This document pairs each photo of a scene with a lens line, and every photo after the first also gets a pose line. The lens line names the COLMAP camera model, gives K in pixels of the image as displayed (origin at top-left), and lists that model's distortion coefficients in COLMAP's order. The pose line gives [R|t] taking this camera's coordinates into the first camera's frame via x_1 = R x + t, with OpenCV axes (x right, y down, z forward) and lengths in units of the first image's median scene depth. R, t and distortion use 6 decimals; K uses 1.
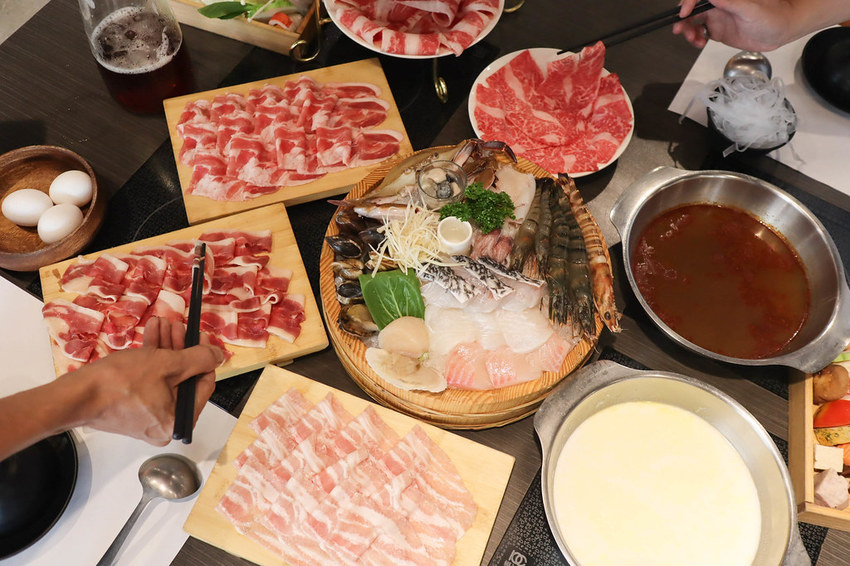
lens RADIAL K [[845.2, 0, 425.0], [0, 845.2, 283.0], [0, 0, 1]] dist [0.007077, -0.002305]
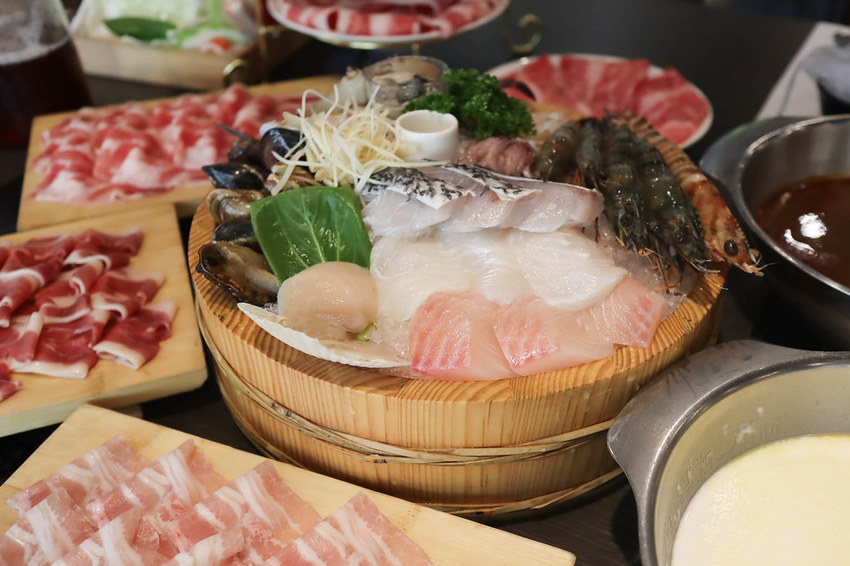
lens RADIAL K [[845.2, 0, 425.0], [0, 845.2, 283.0], [0, 0, 1]] dist [0.007077, -0.002305]
pose [[0.997614, -0.047904, -0.049710, 0.056351], [0.022787, 0.908205, -0.417905, 0.261907], [0.065166, 0.415775, 0.907130, 0.529822]]
